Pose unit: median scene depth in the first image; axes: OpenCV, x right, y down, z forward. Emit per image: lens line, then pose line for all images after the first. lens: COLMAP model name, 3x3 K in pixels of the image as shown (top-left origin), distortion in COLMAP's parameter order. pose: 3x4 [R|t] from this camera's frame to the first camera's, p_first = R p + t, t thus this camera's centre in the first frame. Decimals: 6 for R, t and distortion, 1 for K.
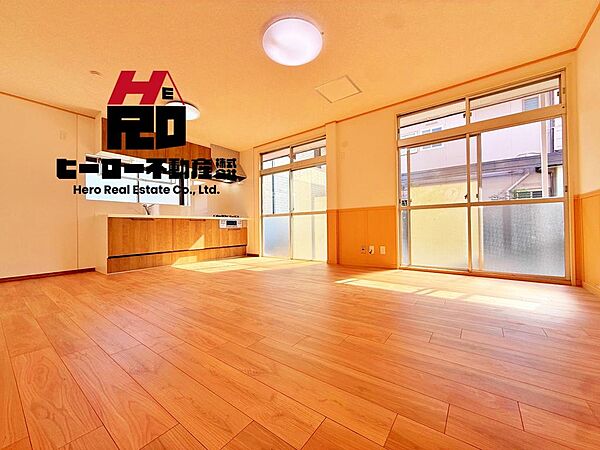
lens RADIAL K [[239.0, 0, 300.0], [0, 239.0, 225.0], [0, 0, 1]] dist [0.008252, -0.000026]
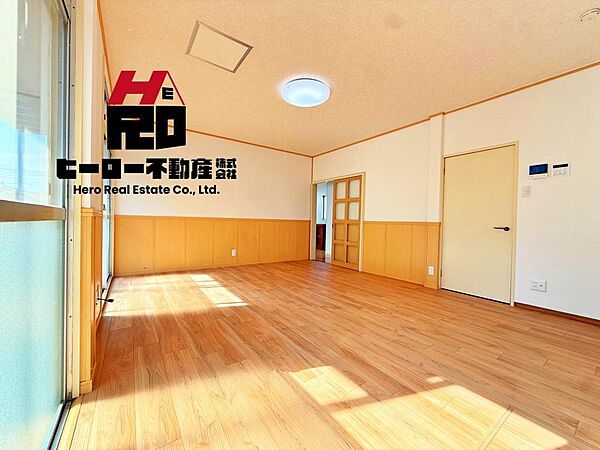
lens RADIAL K [[239.0, 0, 300.0], [0, 239.0, 225.0], [0, 0, 1]] dist [0.008252, -0.000026]
pose [[-0.952288, -0.009815, 0.305043, -0.360116], [-0.009916, 0.999950, 0.001217, -0.076038], [-0.305039, -0.001865, -0.952338, 2.021882]]
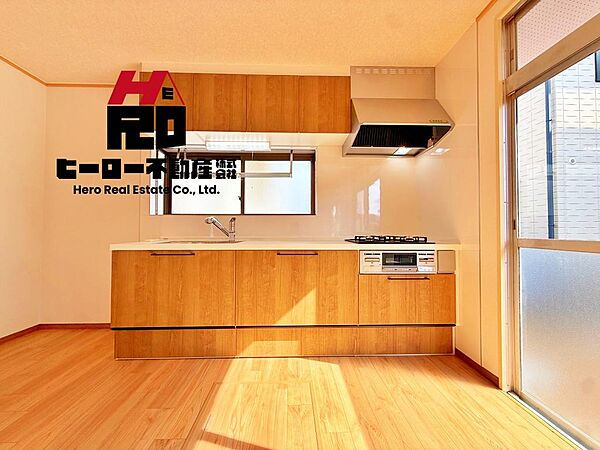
lens RADIAL K [[239.0, 0, 300.0], [0, 239.0, 225.0], [0, 0, 1]] dist [0.008252, -0.000026]
pose [[0.616919, 0.000664, -0.787026, -0.104216], [-0.008072, 0.999952, -0.005484, -0.062719], [0.786985, 0.009736, 0.616895, 0.719573]]
